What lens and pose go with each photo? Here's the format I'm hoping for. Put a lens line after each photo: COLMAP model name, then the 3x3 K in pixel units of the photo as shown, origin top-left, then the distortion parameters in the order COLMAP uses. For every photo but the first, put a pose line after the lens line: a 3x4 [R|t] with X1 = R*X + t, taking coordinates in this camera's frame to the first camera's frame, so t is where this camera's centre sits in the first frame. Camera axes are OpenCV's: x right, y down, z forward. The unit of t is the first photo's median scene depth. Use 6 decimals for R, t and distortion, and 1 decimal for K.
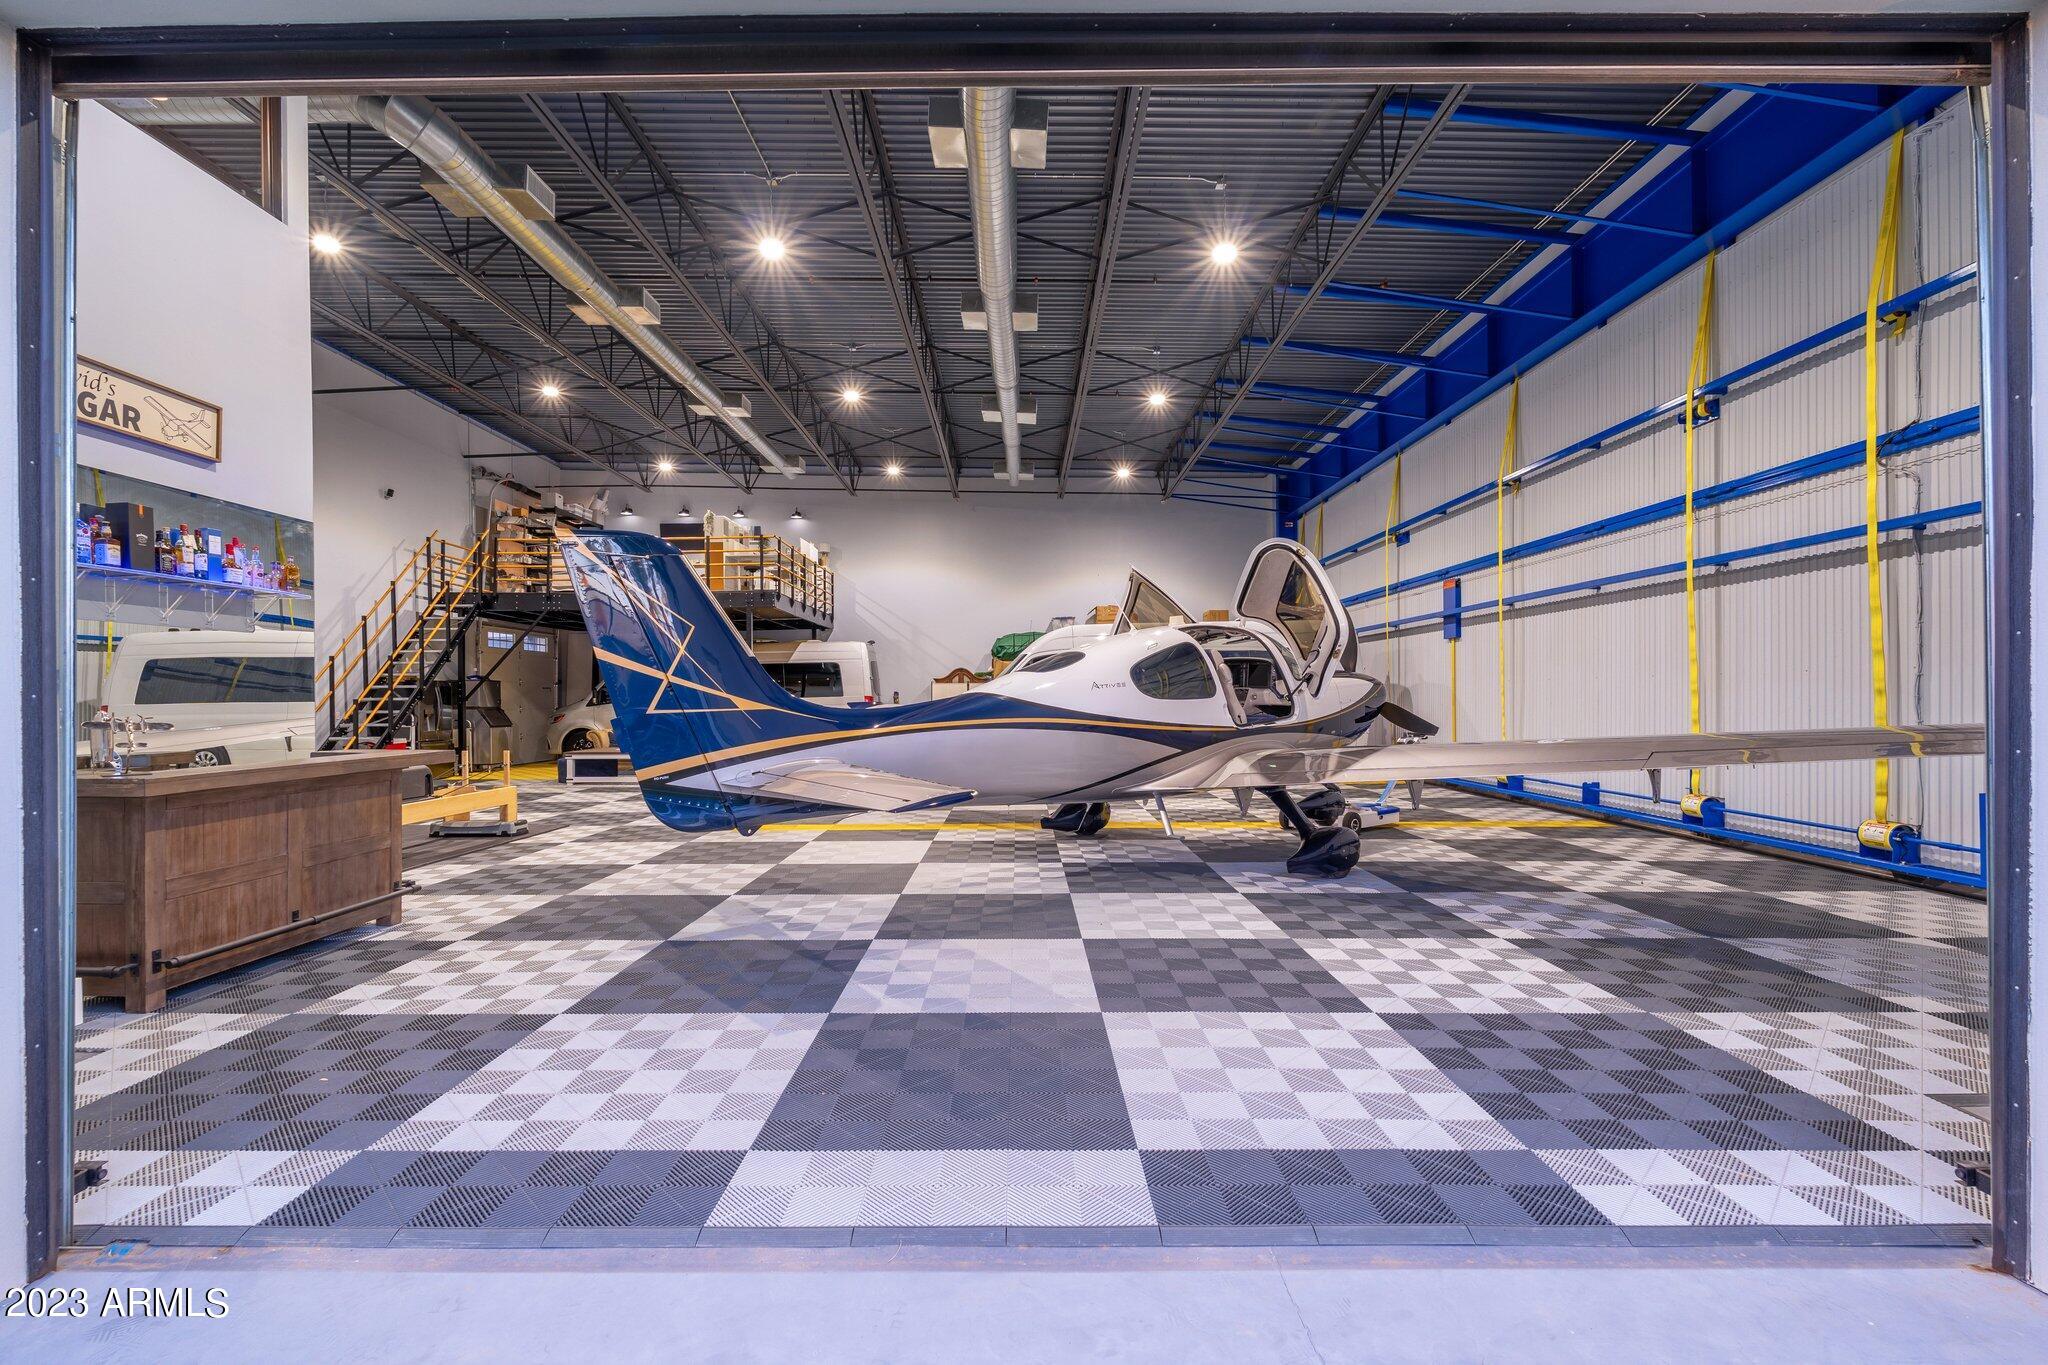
lens RADIAL K [[895.7, 0, 1006.8], [0, 895.7, 699.9], [0, 0, 1]] dist [-0.001901, -0.000467]
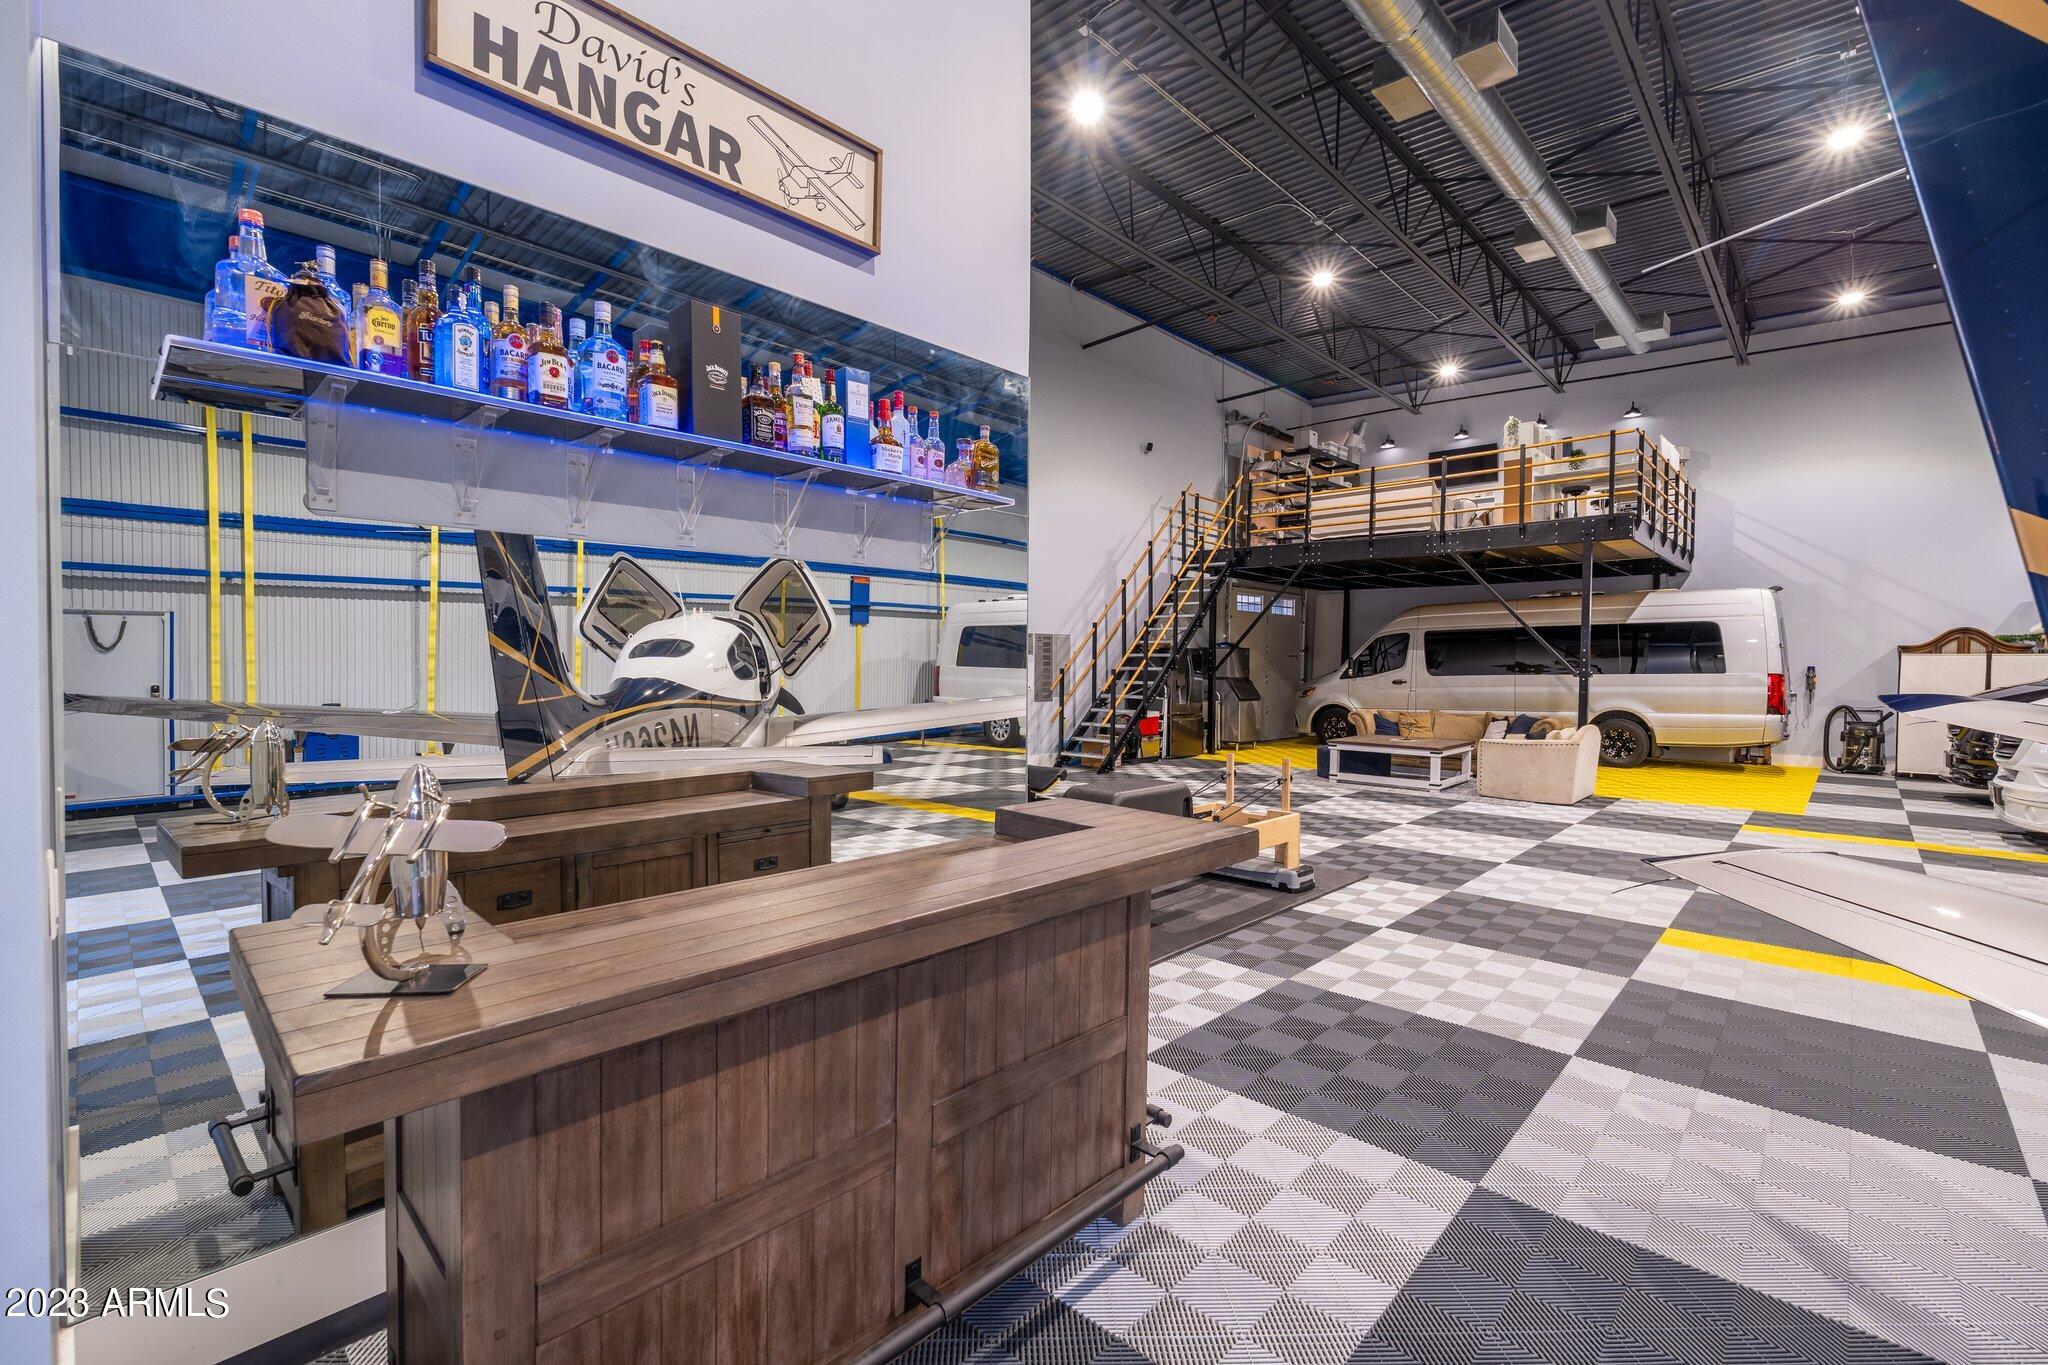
lens RADIAL K [[894.5, 0, 1022.4], [0, 894.5, 686.7], [0, 0, 1]] dist [-0.007491, -0.000160]
pose [[0.736297, 0.031202, -0.675938, -0.153555], [-0.014587, 0.999436, 0.030246, -0.007944], [0.676501, -0.012410, 0.736337, 0.227527]]
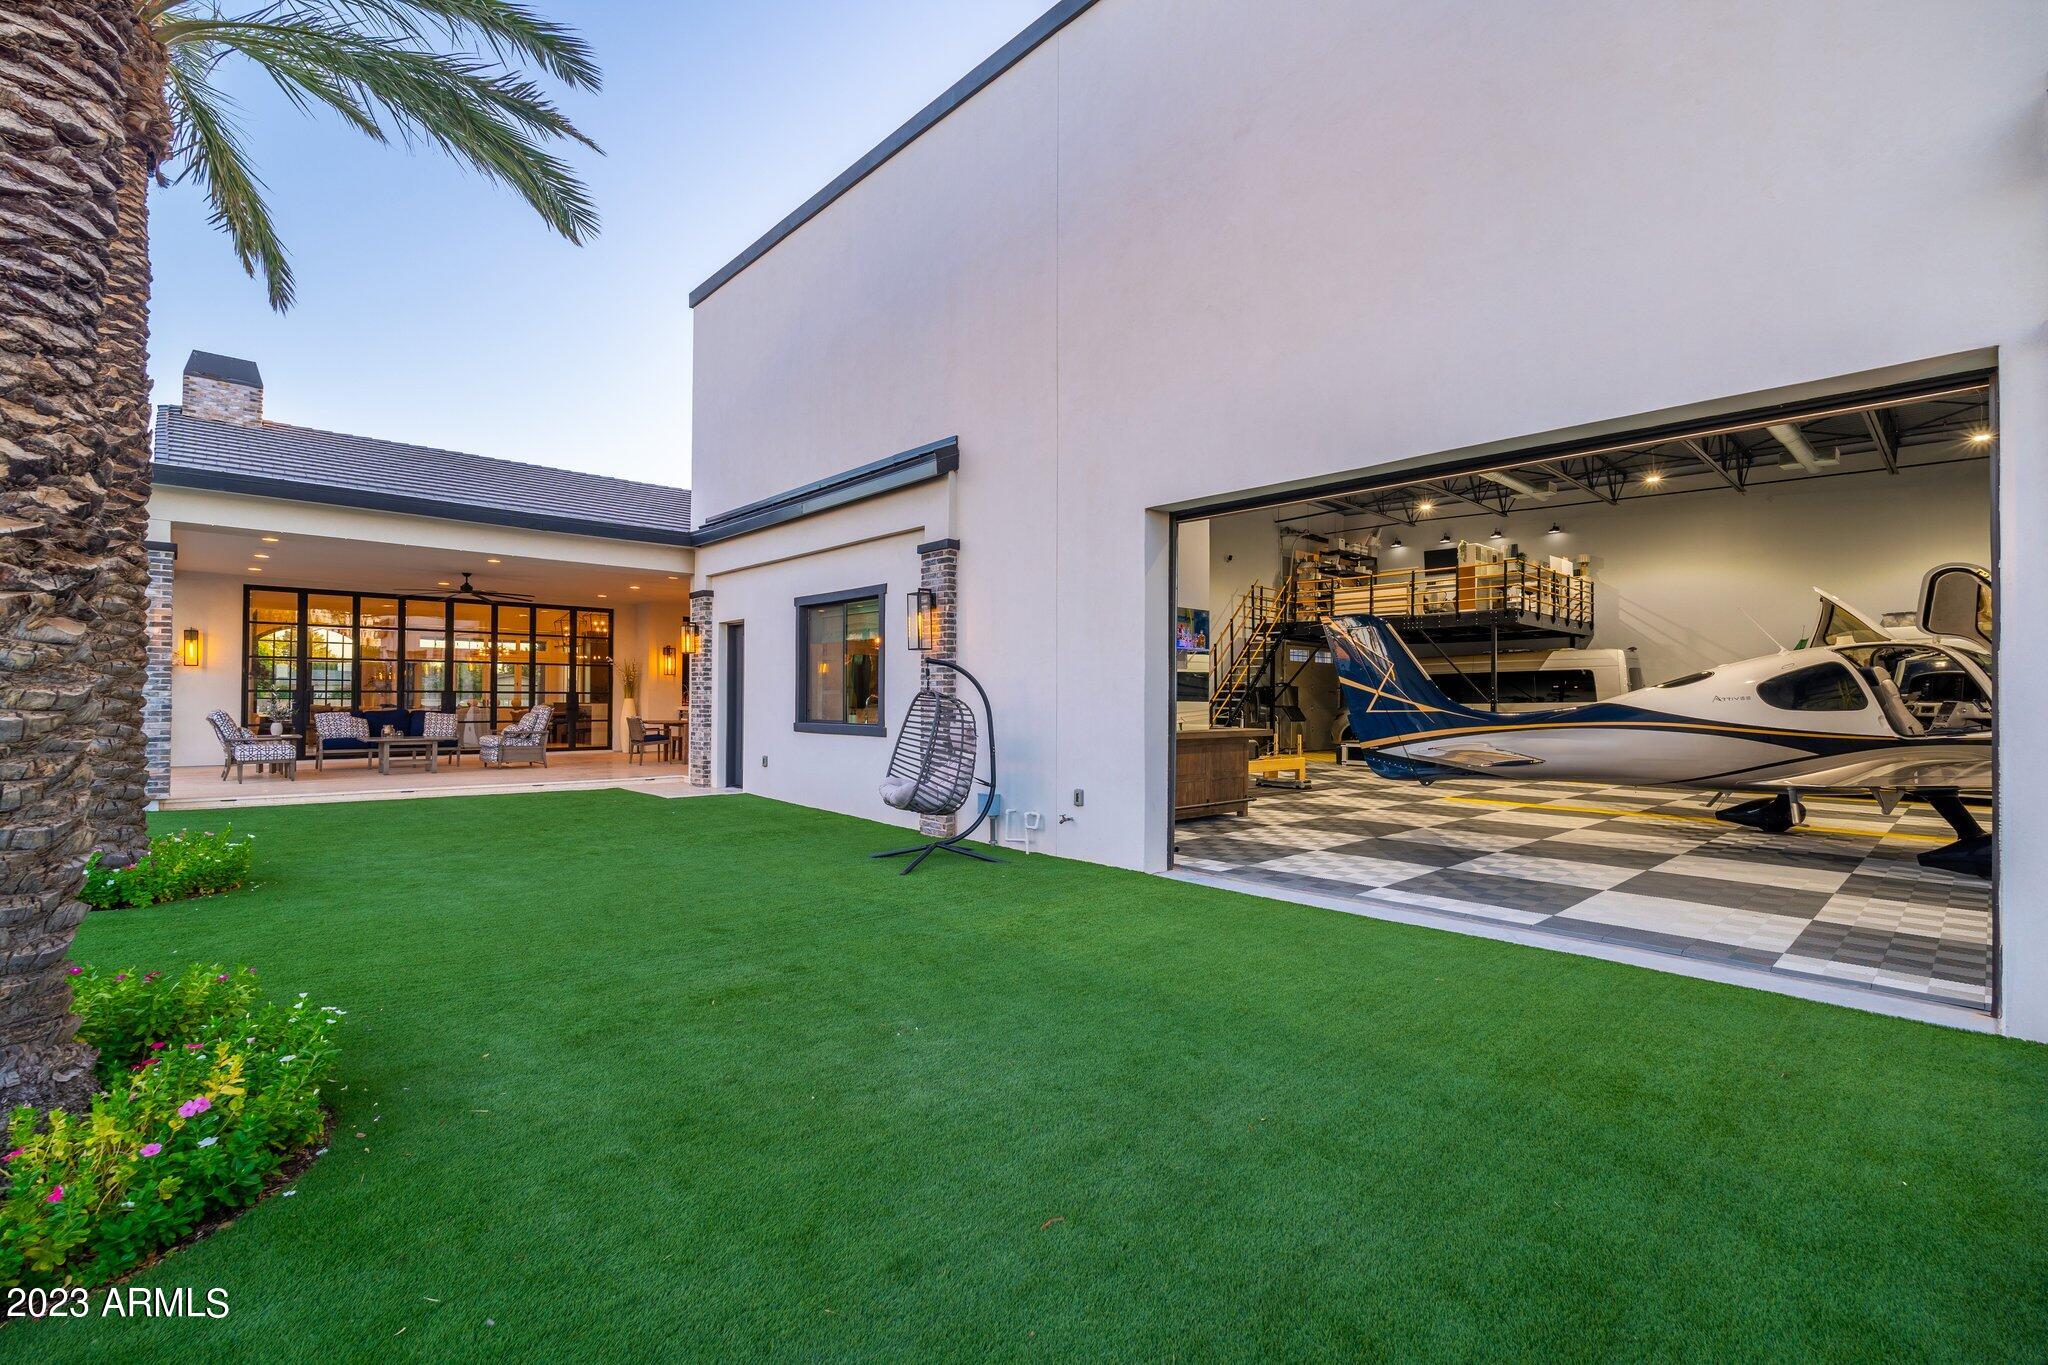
lens RADIAL K [[894.5, 0, 1022.4], [0, 894.5, 686.7], [0, 0, 1]] dist [-0.007491, -0.000160]
pose [[0.684980, 0.002783, -0.728557, 0.145753], [-0.014188, 0.999854, -0.009520, -0.003012], [0.728424, 0.016858, 0.684919, -0.249964]]
